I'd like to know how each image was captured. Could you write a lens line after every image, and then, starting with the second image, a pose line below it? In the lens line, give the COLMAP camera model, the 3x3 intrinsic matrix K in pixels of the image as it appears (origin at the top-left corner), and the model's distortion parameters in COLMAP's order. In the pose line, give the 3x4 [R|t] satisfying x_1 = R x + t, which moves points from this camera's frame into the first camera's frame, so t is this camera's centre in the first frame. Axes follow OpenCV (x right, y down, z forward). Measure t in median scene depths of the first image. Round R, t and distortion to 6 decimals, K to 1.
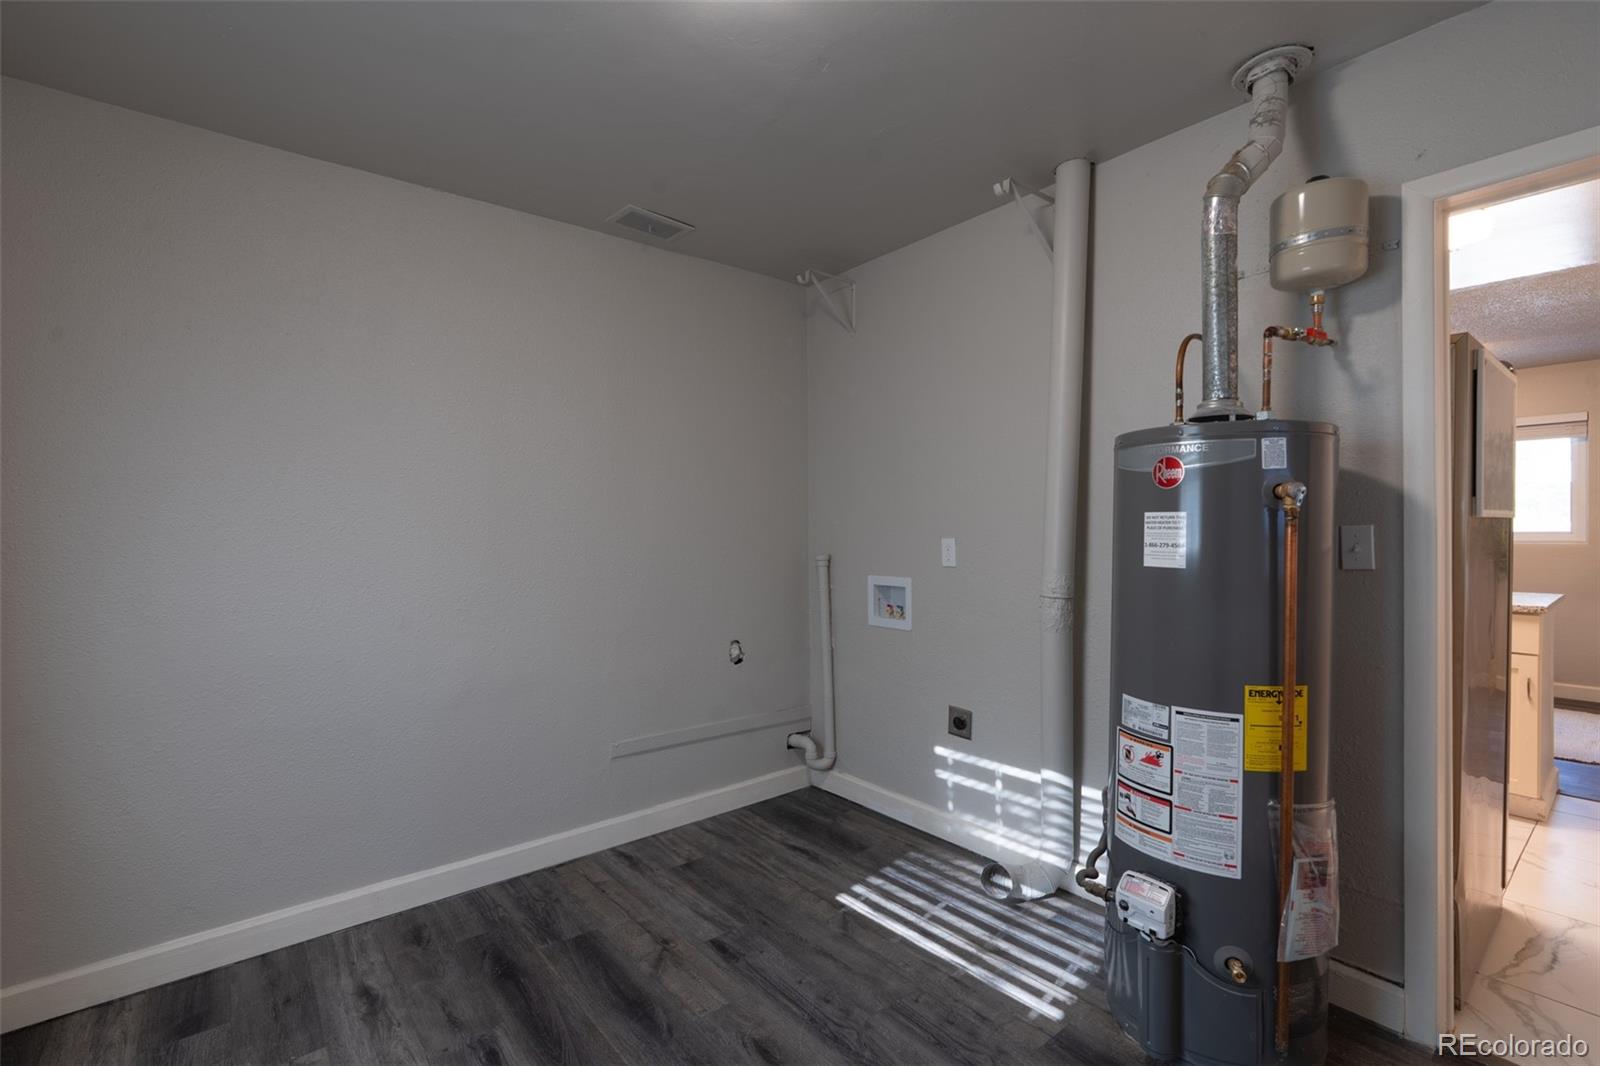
lens RADIAL K [[718.8, 0, 811.1], [0, 718.8, 533.3], [0, 0, 1]] dist [-0.009655, 0.000904]
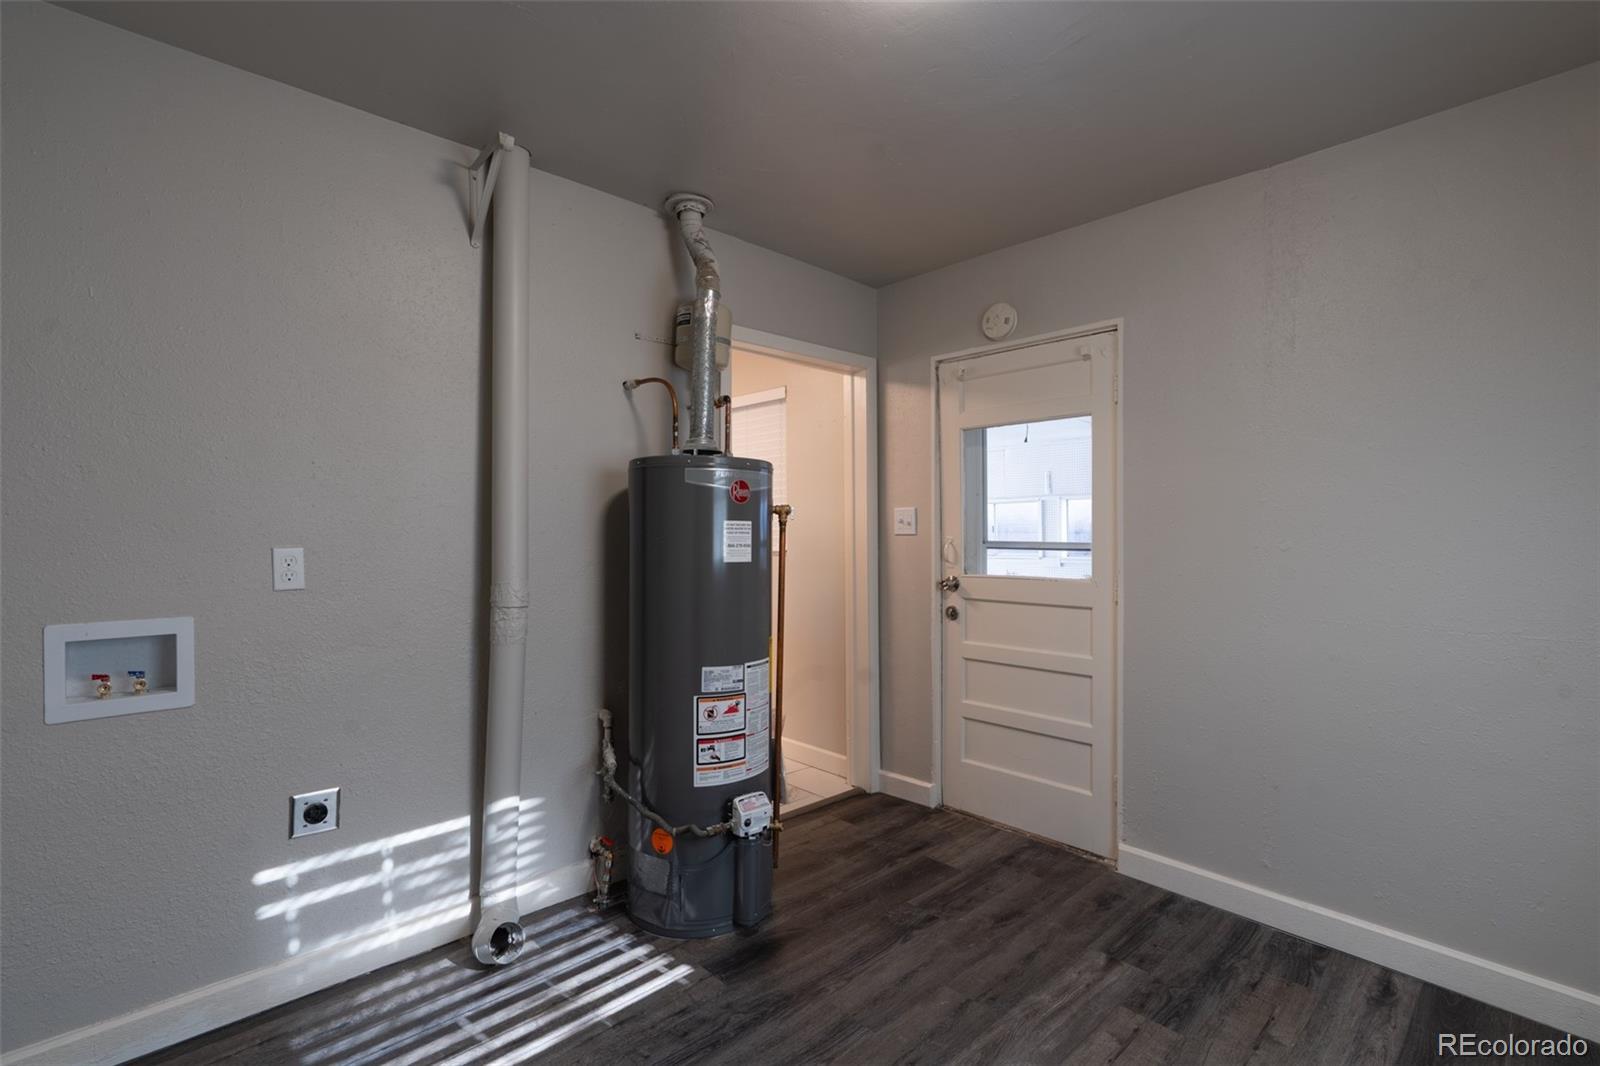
lens RADIAL K [[718.8, 0, 811.7], [0, 718.8, 534.4], [0, 0, 1]] dist [-0.009655, 0.000904]
pose [[-0.068925, 0.003475, 0.997616, -0.554214], [0.006879, 0.999972, -0.003008, 0.000495], [-0.997598, 0.006655, -0.068947, 0.616192]]
